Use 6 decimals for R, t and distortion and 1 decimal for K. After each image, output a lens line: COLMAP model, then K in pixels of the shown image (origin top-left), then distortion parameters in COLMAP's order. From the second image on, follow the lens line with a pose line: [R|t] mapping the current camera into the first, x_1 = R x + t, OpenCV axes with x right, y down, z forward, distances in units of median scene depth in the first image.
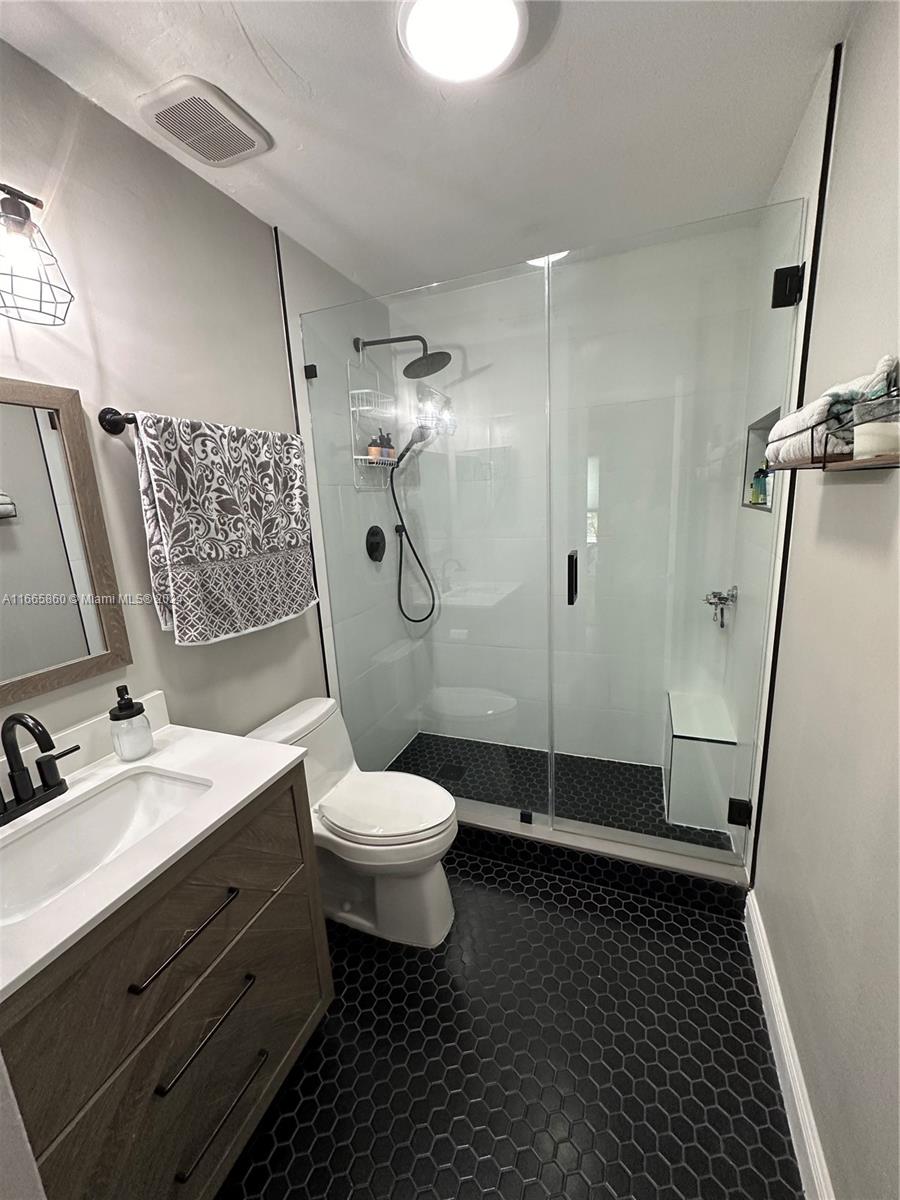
lens RADIAL K [[477.5, 0, 451.6], [0, 477.5, 600.7], [0, 0, 1]] dist [-0.004535, 0.000610]
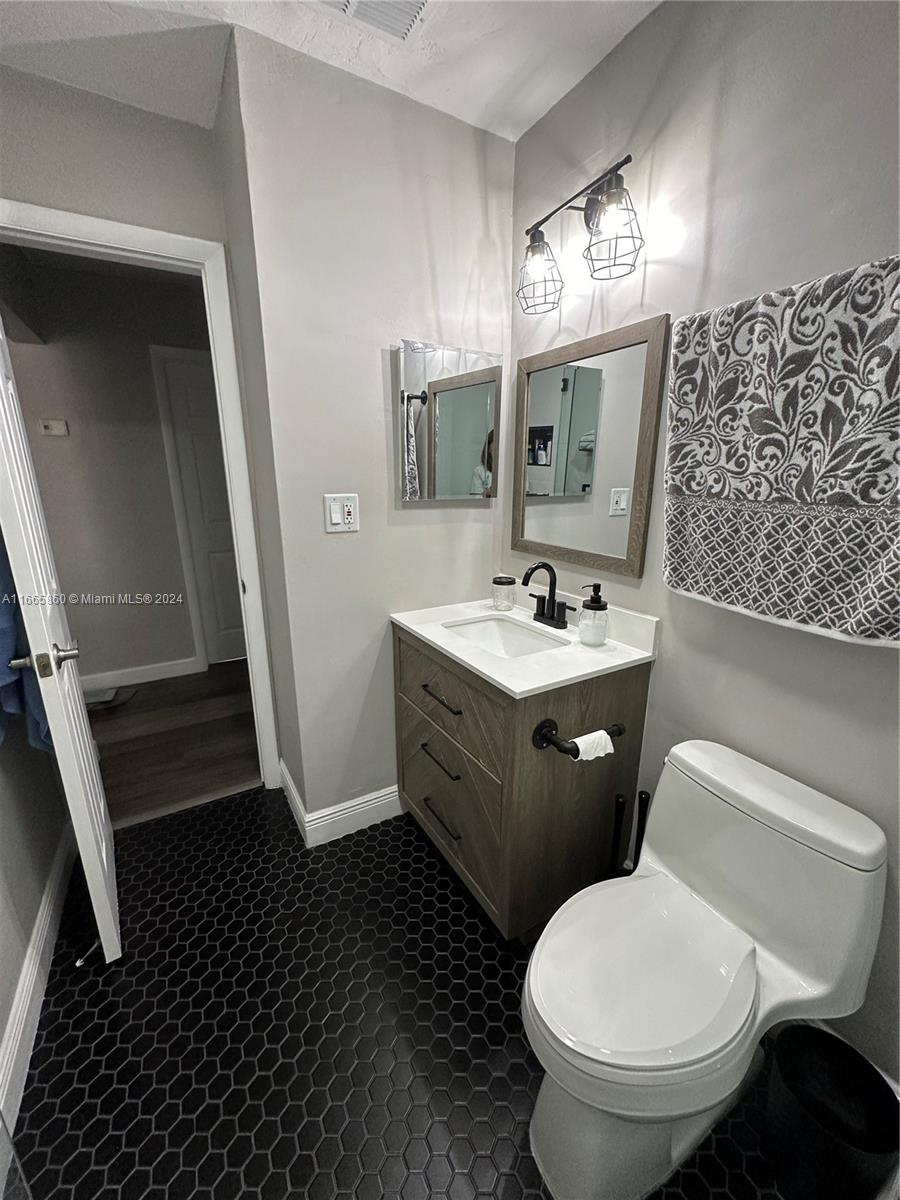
lens RADIAL K [[477.5, 0, 448.3], [0, 477.5, 603.4], [0, 0, 1]] dist [-0.004535, 0.000610]
pose [[-0.620242, 0.254957, -0.741820, 0.365965], [-0.134660, 0.897056, 0.420901, -0.189587], [0.772766, 0.360954, -0.522059, 1.096476]]
